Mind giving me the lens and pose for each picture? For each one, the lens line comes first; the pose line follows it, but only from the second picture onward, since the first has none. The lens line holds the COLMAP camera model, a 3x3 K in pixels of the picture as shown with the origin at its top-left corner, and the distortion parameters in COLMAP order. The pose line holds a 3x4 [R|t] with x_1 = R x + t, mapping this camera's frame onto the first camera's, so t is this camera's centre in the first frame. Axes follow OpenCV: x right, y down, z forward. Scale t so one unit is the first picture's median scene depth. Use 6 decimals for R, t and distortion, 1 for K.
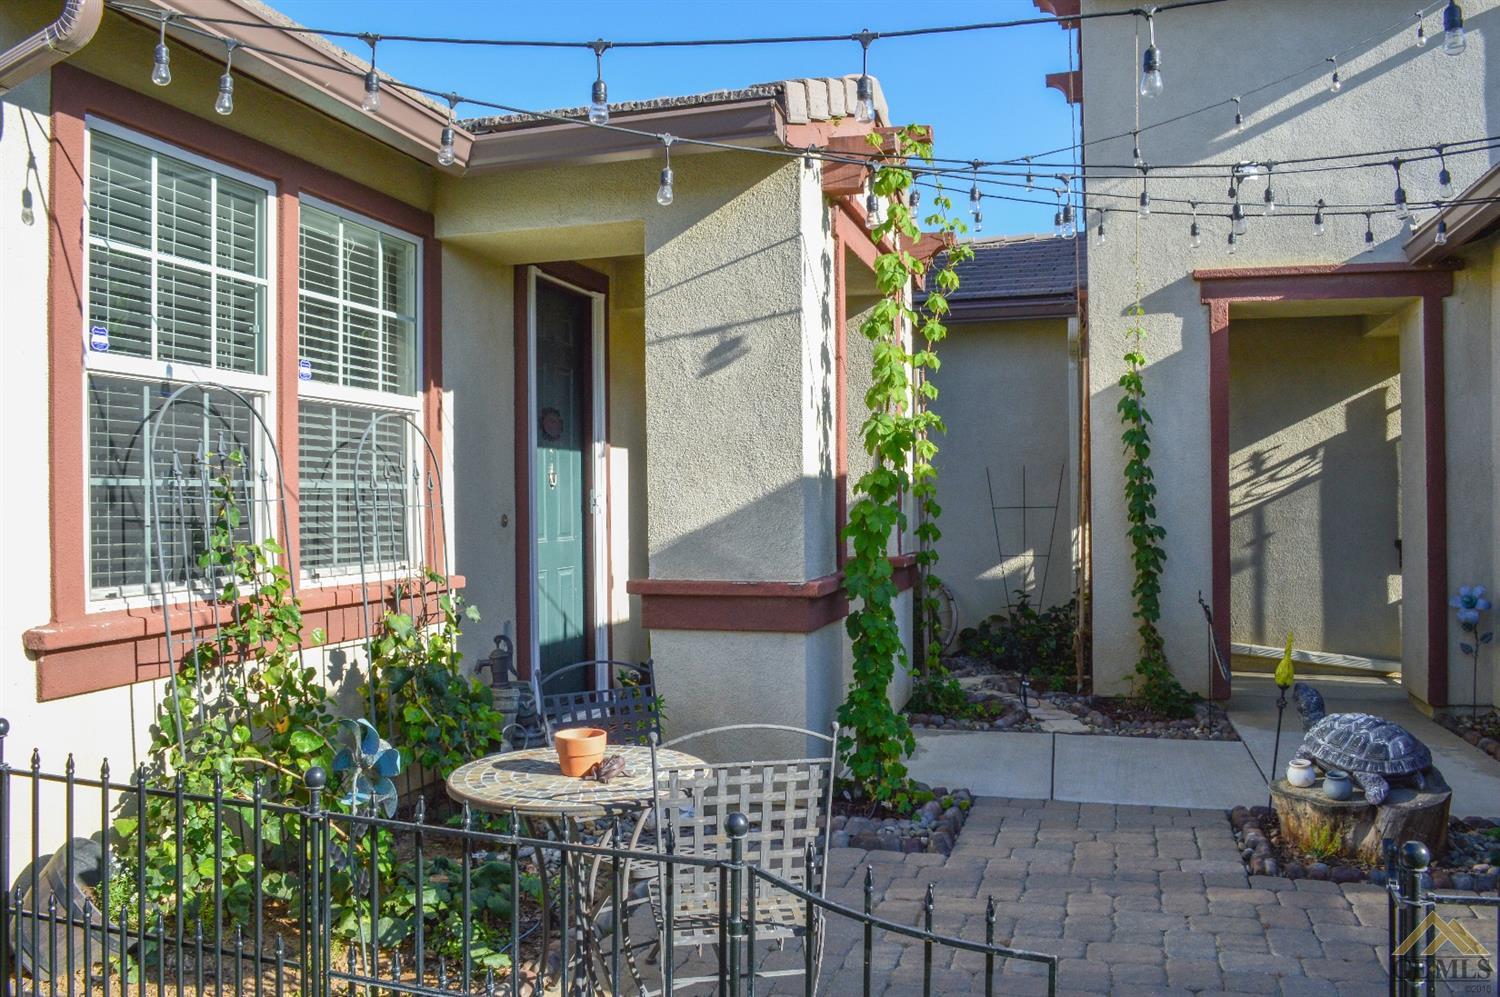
lens RADIAL K [[1204.6, 0, 750.0], [0, 1204.6, 498.5], [0, 0, 1]] dist [-0.080184, 0.005411]
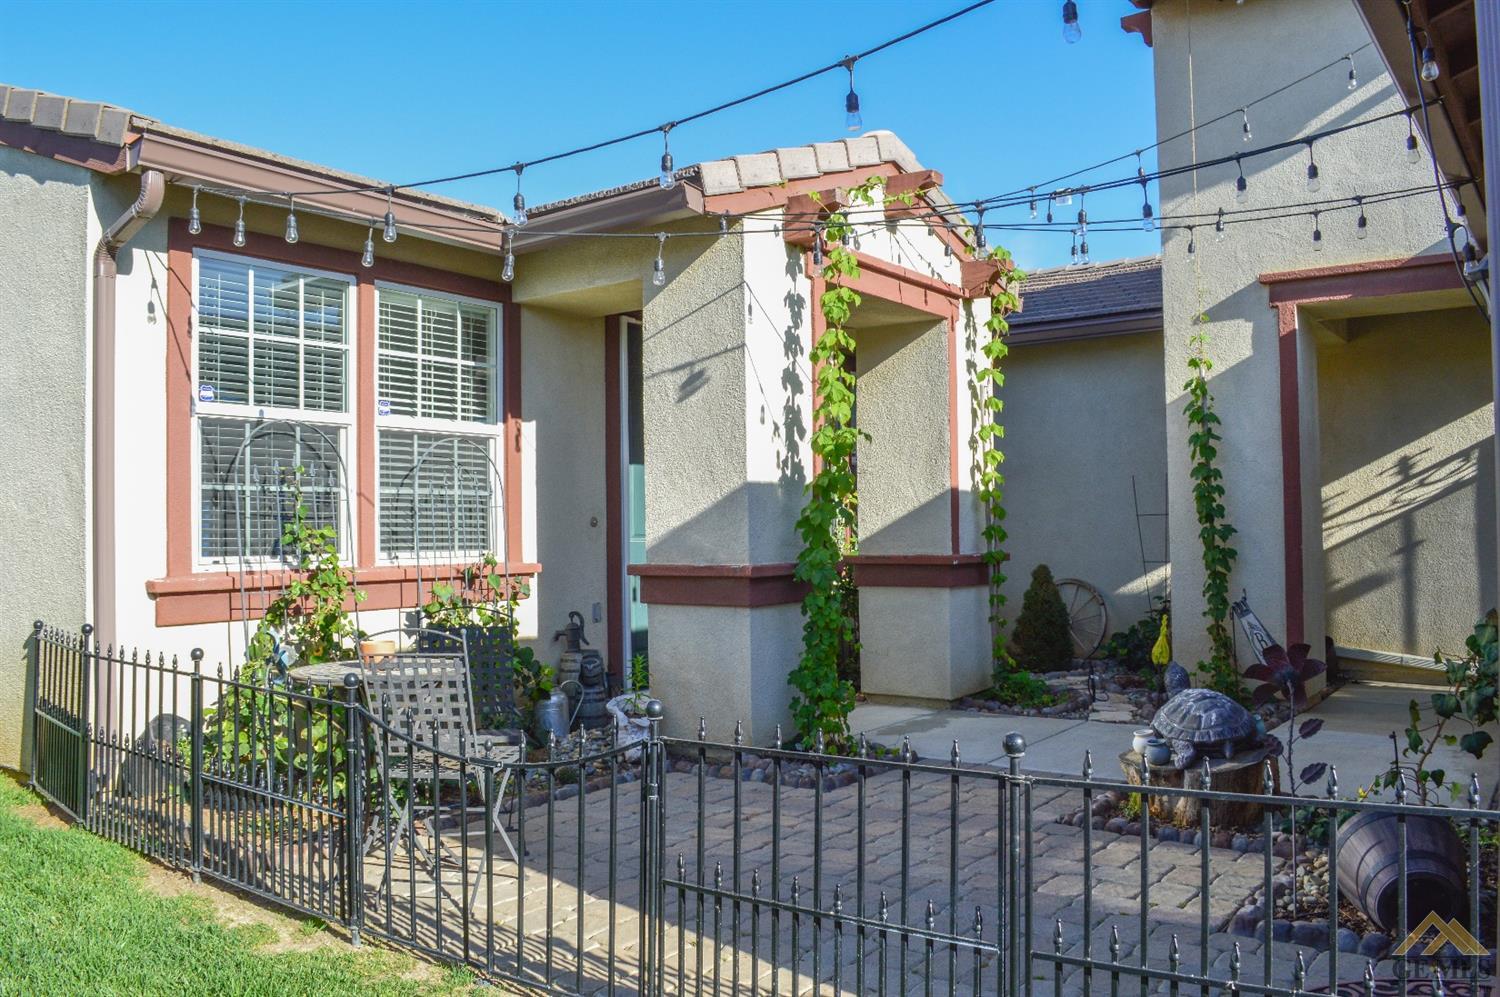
lens RADIAL K [[1204.6, 0, 750.0], [0, 1204.6, 498.5], [0, 0, 1]] dist [-0.080184, 0.005411]
pose [[0.938890, -0.013786, -0.343942, 0.473055], [0.006109, 0.999708, -0.023394, 0.030473], [0.344164, 0.019863, 0.938699, -0.147376]]
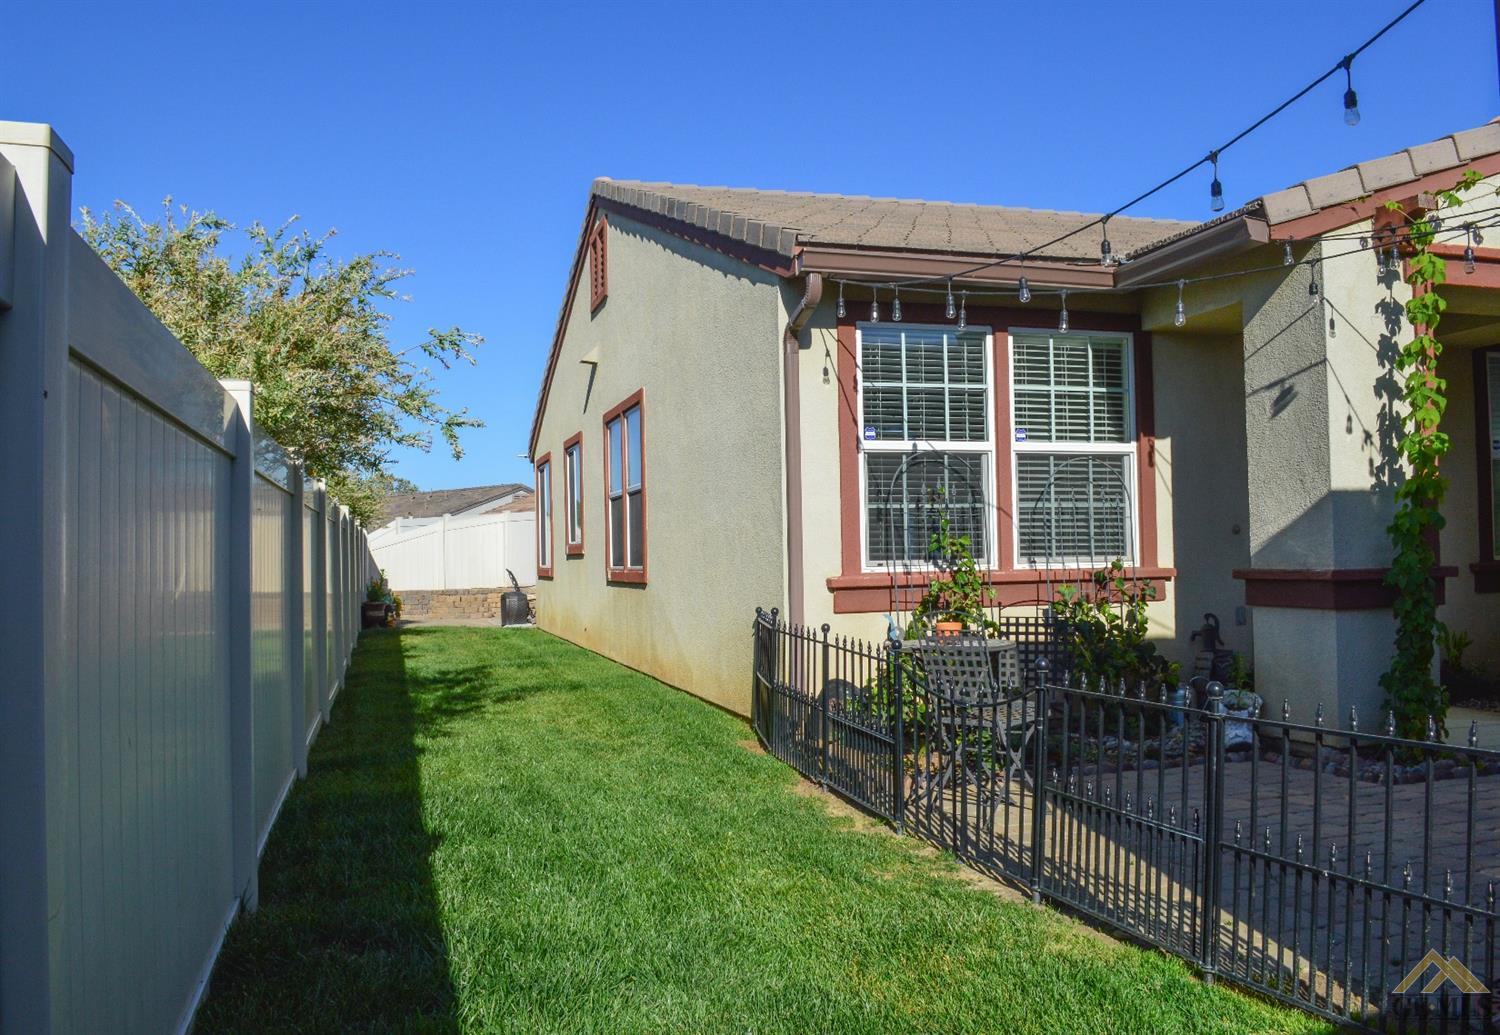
lens RADIAL K [[1305.6, 0, 750.0], [0, 1305.6, 517.5], [0, 0, 1]] dist [-0.078465, -0.002320]
pose [[0.537972, -0.023860, -0.842625, 0.871029], [0.012603, 0.999715, -0.020262, 0.034202], [0.842868, 0.000281, 0.538120, -0.254489]]
